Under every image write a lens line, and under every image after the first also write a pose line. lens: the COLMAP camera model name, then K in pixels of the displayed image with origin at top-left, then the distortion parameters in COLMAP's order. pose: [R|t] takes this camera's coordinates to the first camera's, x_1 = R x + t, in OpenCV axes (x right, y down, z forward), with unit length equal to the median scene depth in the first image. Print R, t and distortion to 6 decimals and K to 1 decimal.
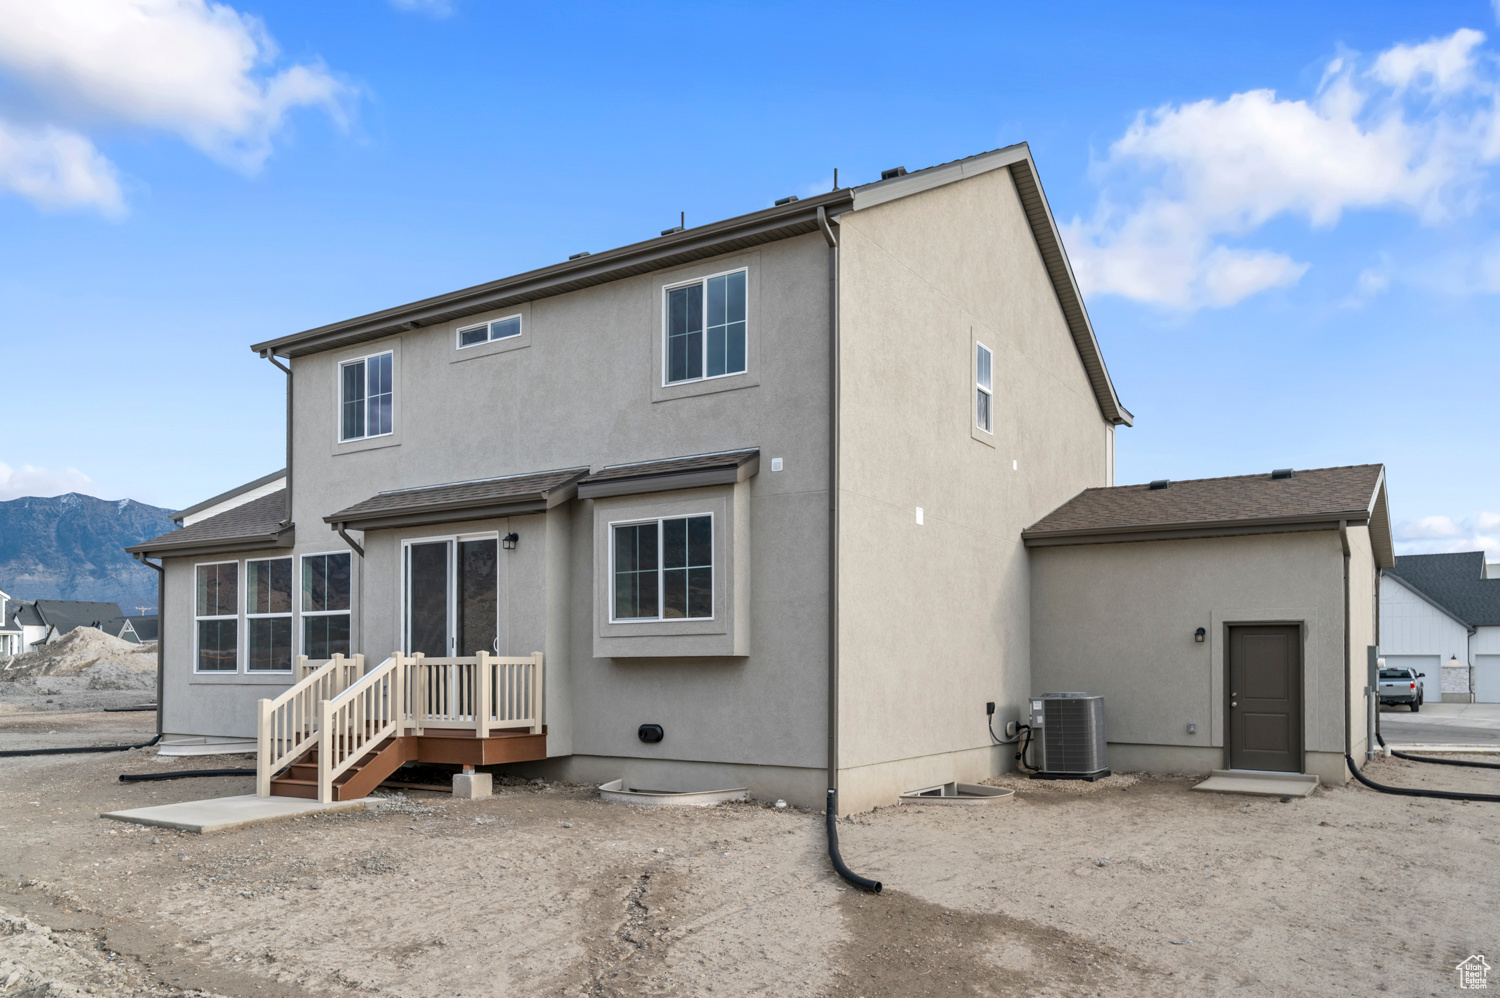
lens RADIAL K [[1069.6, 0, 746.3], [0, 1069.6, 550.1], [0, 0, 1]] dist [0.039653, 0.009117]
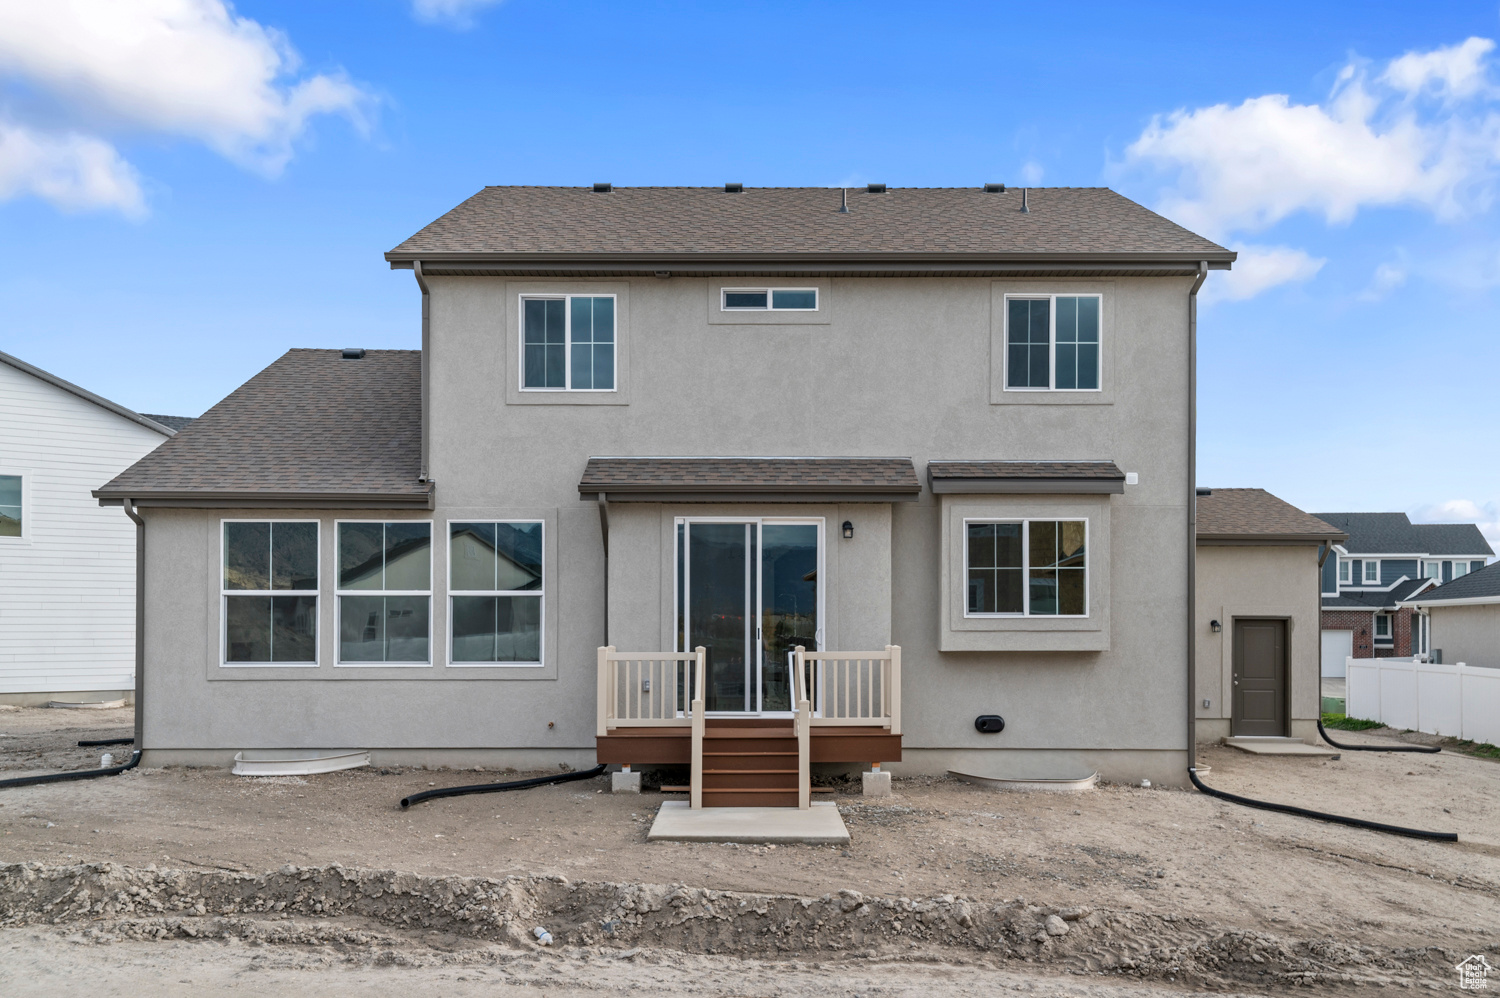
lens RADIAL K [[1236.9, 0, 748.9], [0, 1236.9, 502.0], [0, 0, 1]] dist [0.046533, 0.012838]
pose [[0.846753, 0.057441, 0.528876, -0.923173], [-0.059700, 0.998134, -0.012825, -0.014288], [-0.528626, -0.020714, 0.848602, 0.106037]]
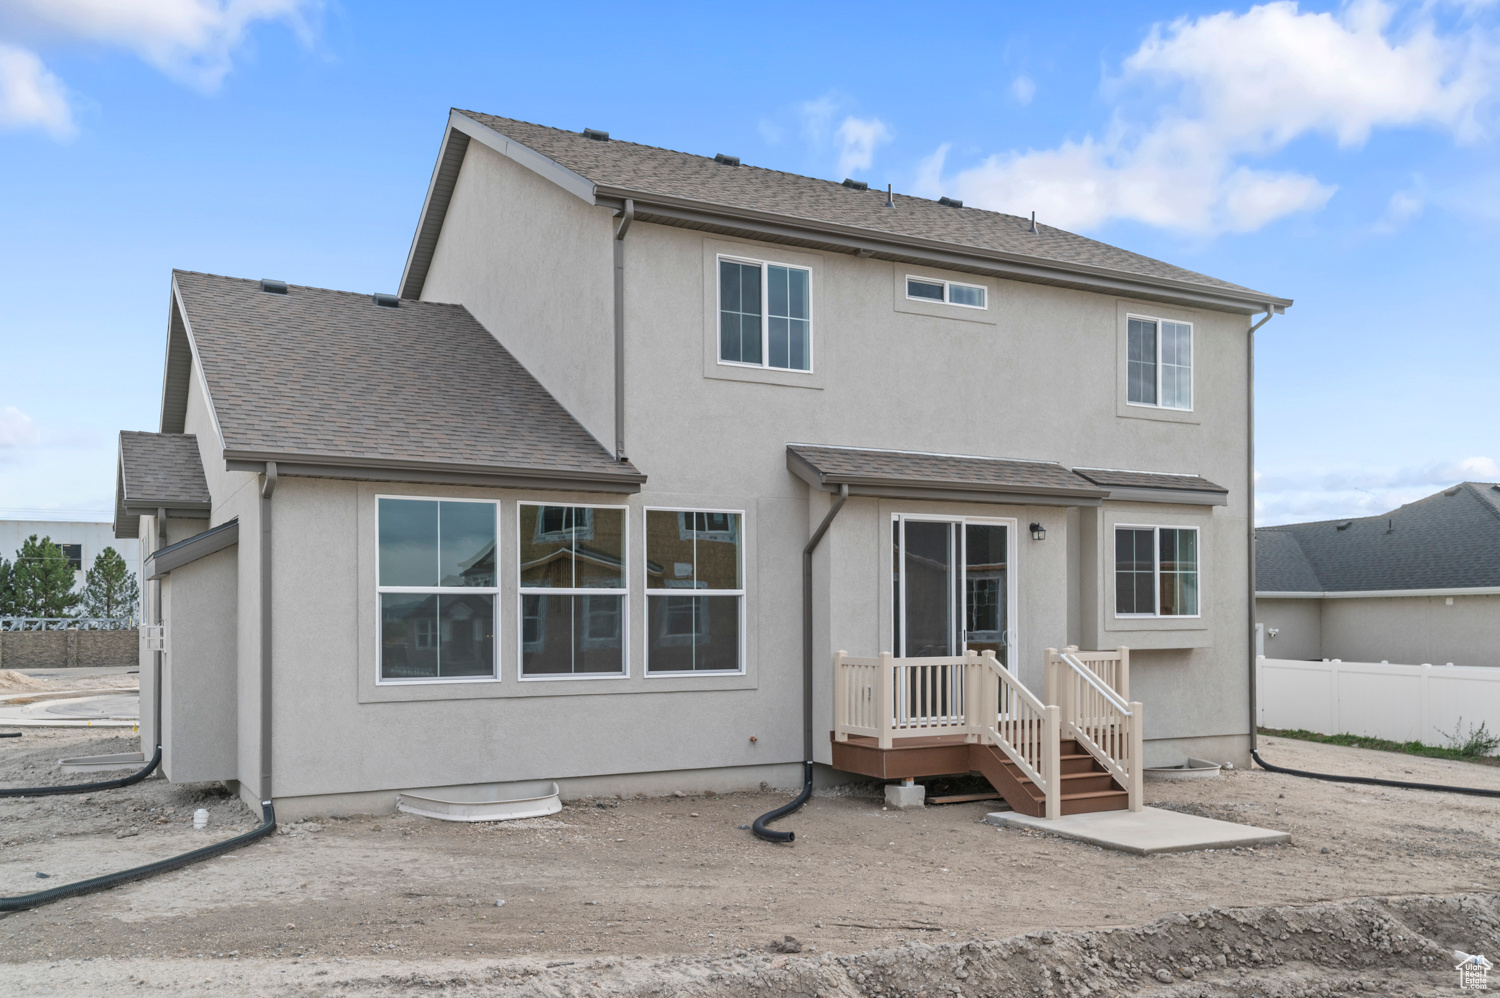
lens RADIAL K [[1236.9, 0, 741.9], [0, 1236.9, 502.8], [0, 0, 1]] dist [0.046533, 0.012838]
pose [[0.496251, 0.082126, 0.864286, -1.383697], [-0.087462, 0.995180, -0.044346, 0.040799], [-0.863762, -0.053586, 0.501043, 0.696960]]
